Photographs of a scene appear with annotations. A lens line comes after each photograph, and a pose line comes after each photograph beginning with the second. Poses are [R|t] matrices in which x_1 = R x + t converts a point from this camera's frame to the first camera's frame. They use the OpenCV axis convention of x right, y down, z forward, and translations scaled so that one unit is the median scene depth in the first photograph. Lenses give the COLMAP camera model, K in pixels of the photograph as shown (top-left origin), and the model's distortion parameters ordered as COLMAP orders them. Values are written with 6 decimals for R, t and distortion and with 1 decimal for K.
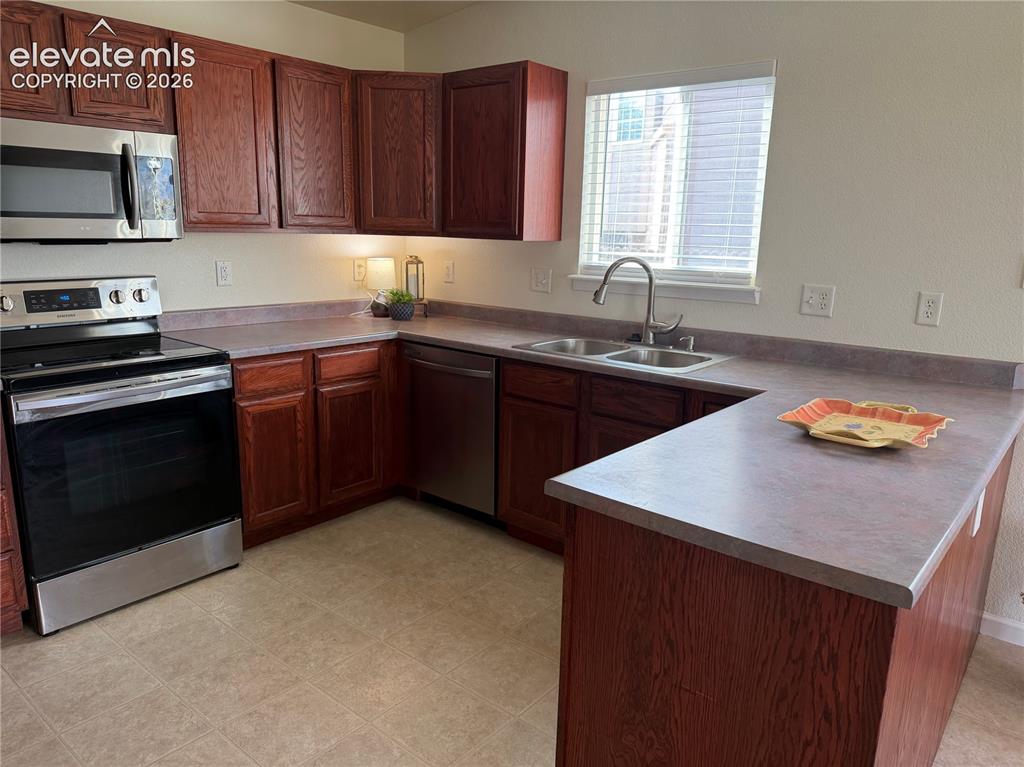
lens RADIAL K [[719.1, 0, 512.0], [0, 719.1, 383.5], [0, 0, 1]] dist [0.001894, -0.052818]
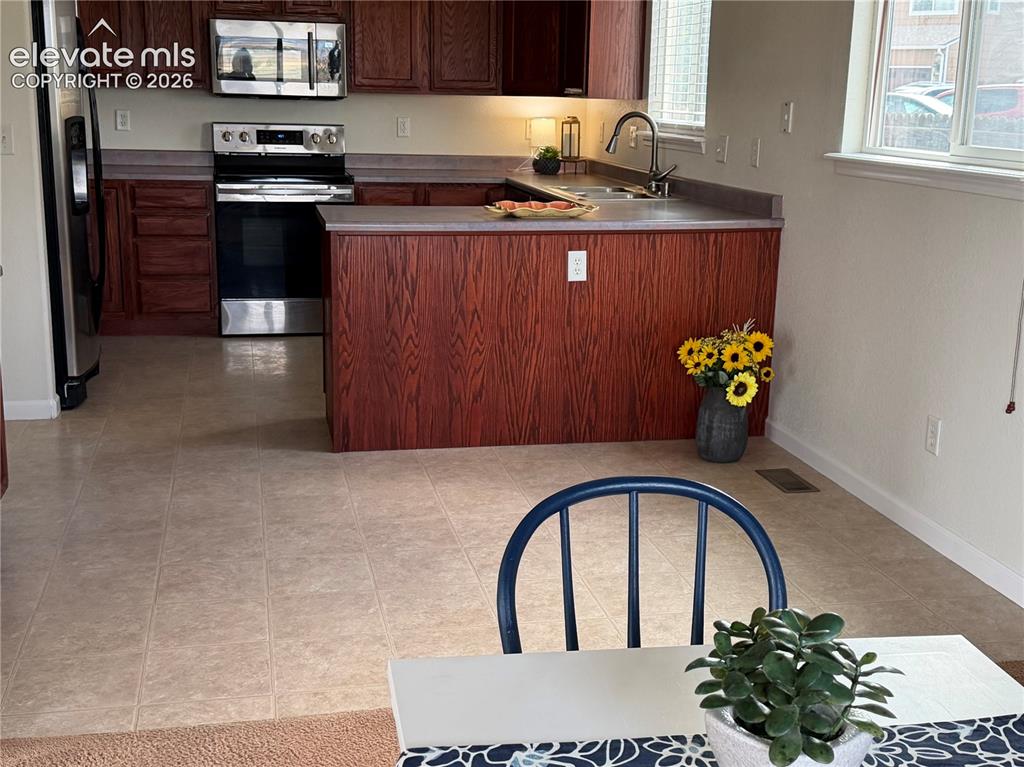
lens RADIAL K [[1319.4, 0, 512.0], [0, 1319.4, 383.5], [0, 0, 1]] dist [0.107686, -0.022103]
pose [[0.793430, 0.125461, -0.595591, 1.264652], [-0.129167, 0.990945, 0.036670, 0.194692], [0.594798, 0.047836, 0.802451, -0.781593]]
